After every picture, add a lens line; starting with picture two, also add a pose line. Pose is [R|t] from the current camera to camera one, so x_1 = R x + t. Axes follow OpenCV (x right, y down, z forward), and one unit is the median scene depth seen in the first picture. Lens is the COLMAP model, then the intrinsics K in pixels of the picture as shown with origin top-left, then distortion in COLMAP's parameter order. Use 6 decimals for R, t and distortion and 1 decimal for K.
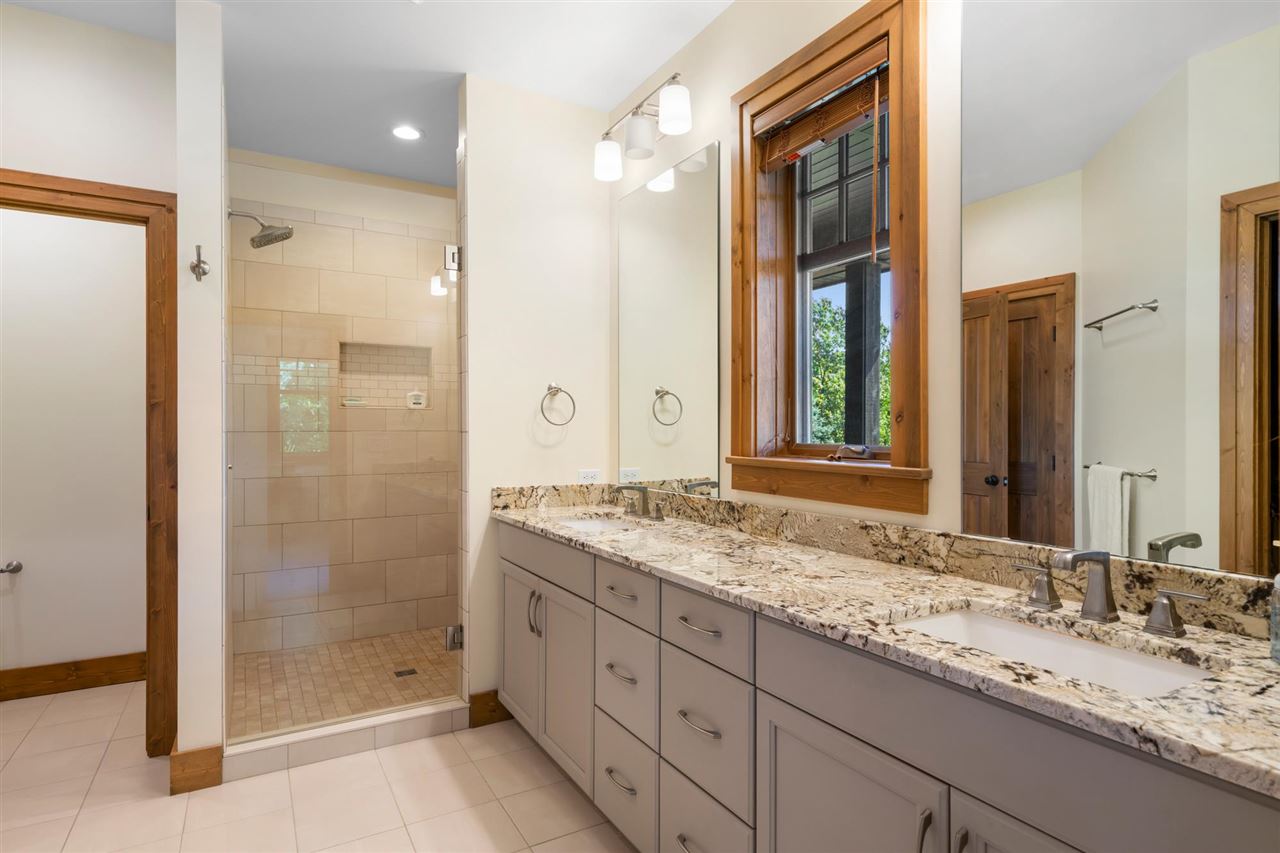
lens RADIAL K [[696.1, 0, 640.0], [0, 696.1, 426.5], [0, 0, 1]] dist [-0.004349, -0.000478]
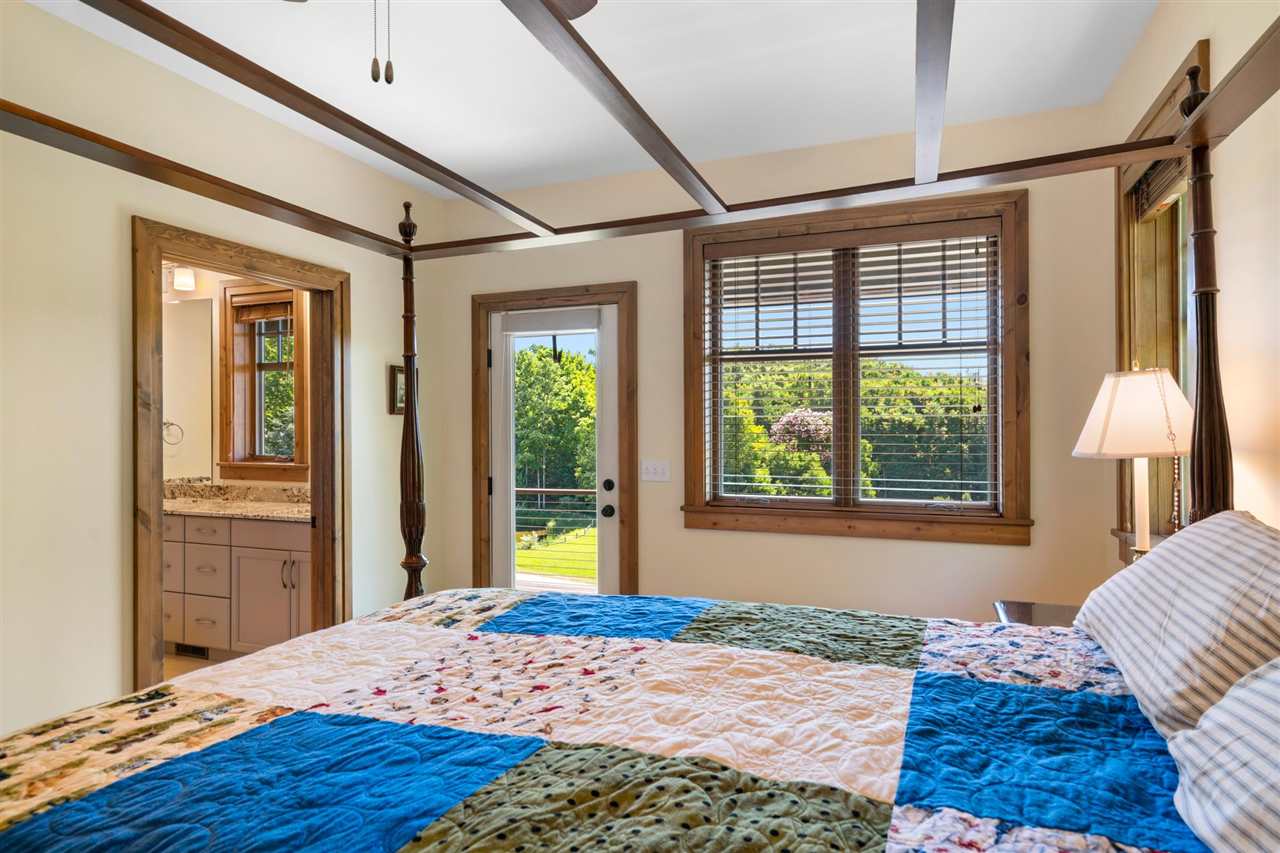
lens RADIAL K [[696.1, 0, 640.0], [0, 696.1, 426.5], [0, 0, 1]] dist [-0.004349, -0.000478]
pose [[0.778816, -0.001836, 0.627249, -0.181160], [0.005178, 0.999980, -0.003502, -0.047408], [-0.627231, 0.005975, 0.778811, -1.318580]]
